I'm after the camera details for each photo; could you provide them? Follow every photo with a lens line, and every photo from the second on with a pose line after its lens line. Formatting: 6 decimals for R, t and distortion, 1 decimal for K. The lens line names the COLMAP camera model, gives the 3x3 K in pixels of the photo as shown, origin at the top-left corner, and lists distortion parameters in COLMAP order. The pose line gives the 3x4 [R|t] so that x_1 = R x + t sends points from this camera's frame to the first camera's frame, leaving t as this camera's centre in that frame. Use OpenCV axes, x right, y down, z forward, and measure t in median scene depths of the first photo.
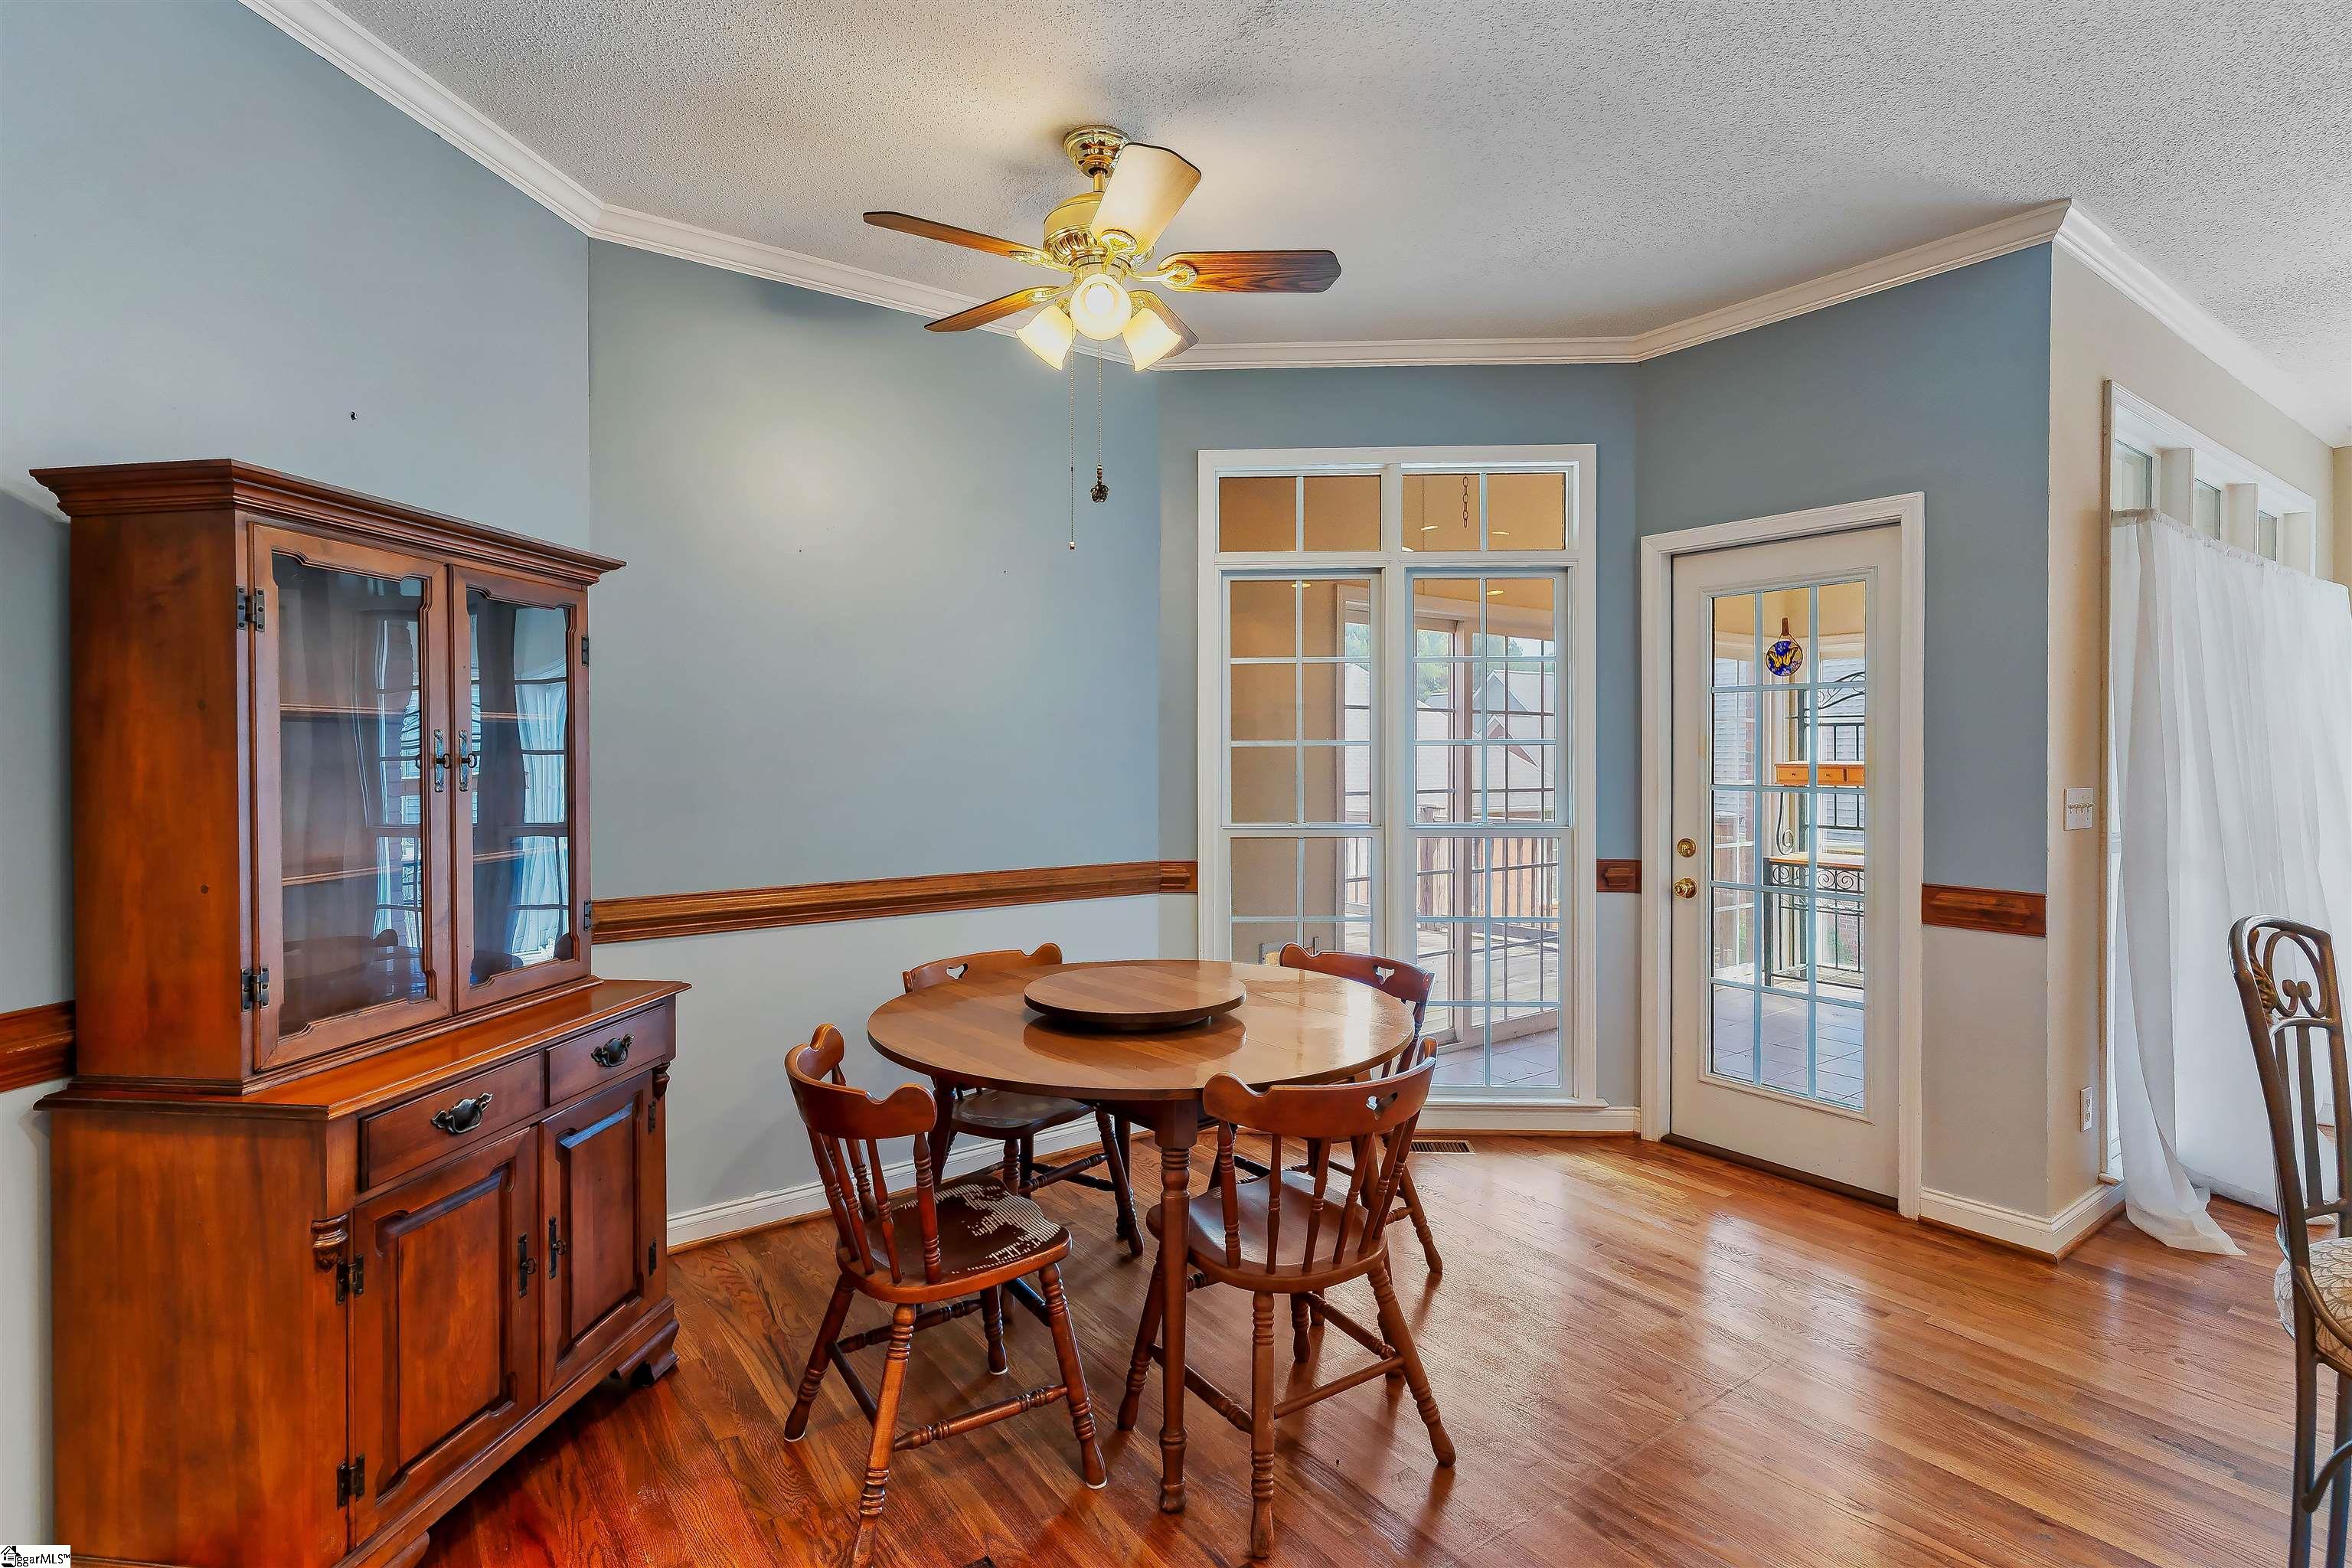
lens RADIAL K [[1147.3, 0, 1206.6], [0, 1147.3, 756.6], [0, 0, 1]] dist [-0.002182, -0.000633]
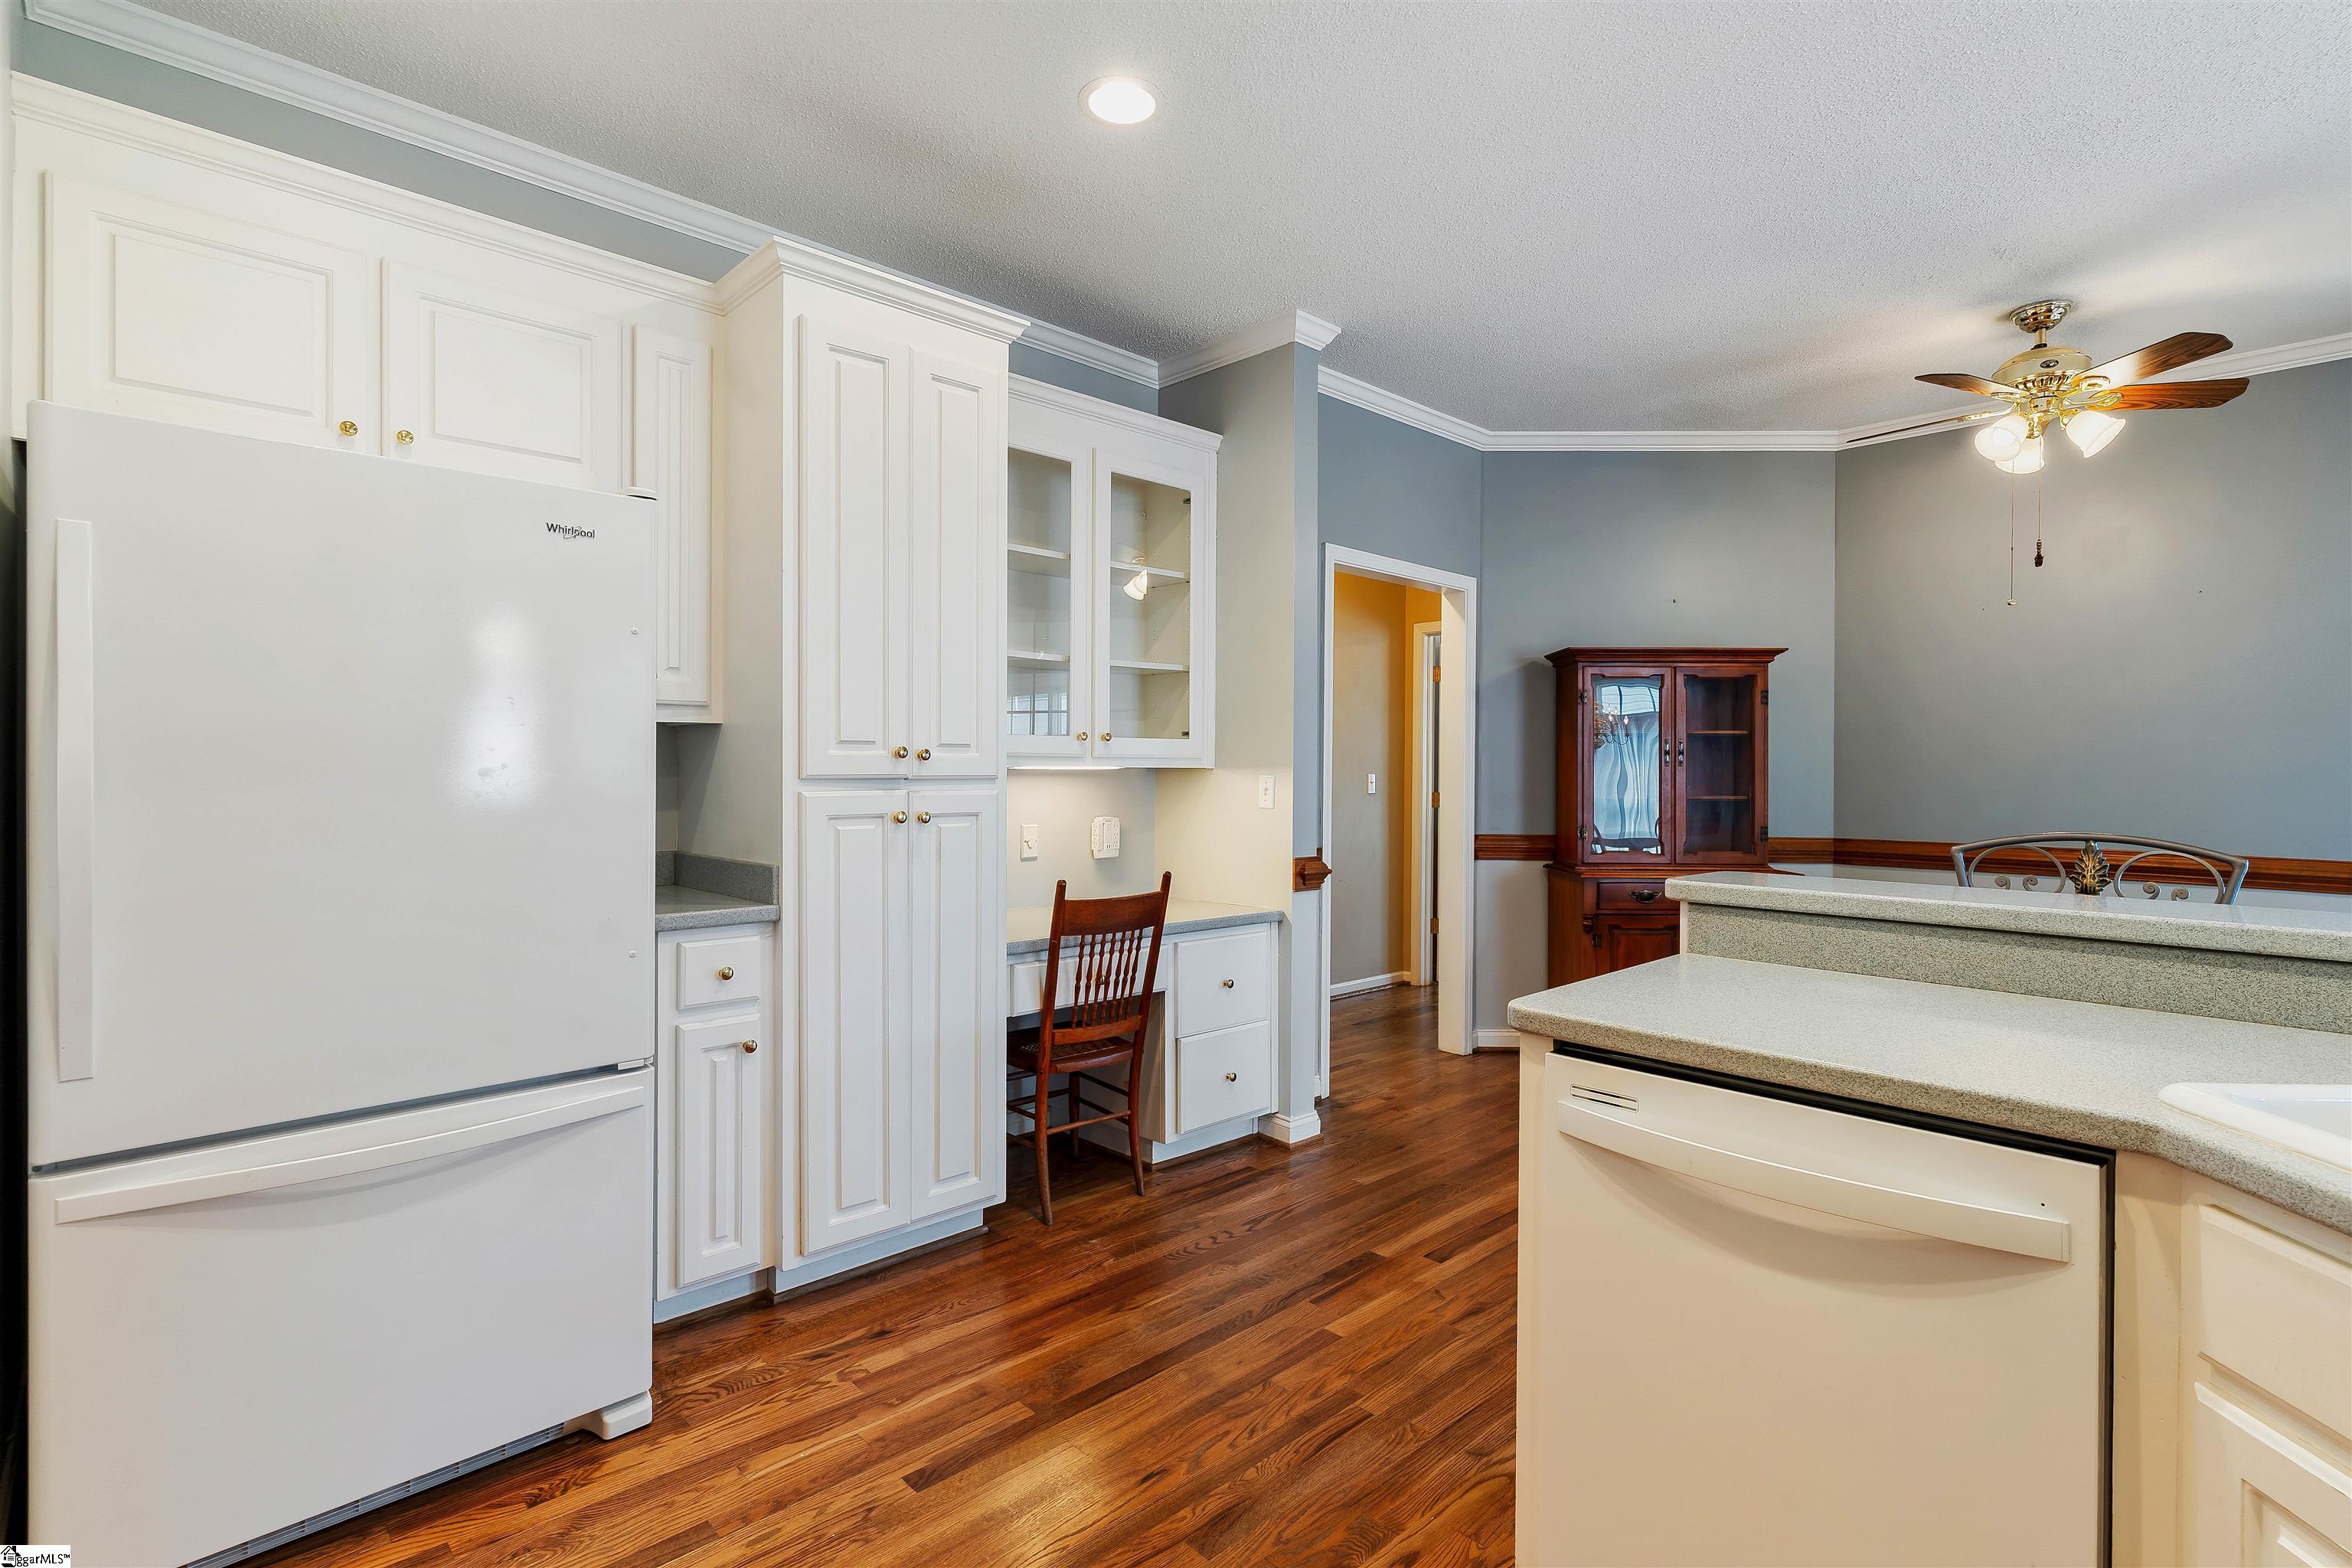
lens RADIAL K [[1126.8, 0, 1186.3], [0, 1126.8, 778.8], [0, 0, 1]] dist [0.001297, -0.000198]
pose [[0.125557, 0.014469, -0.991981, 1.785436], [-0.013320, 0.999828, 0.012897, 0.050092], [0.991997, 0.011594, 0.125728, -0.304721]]
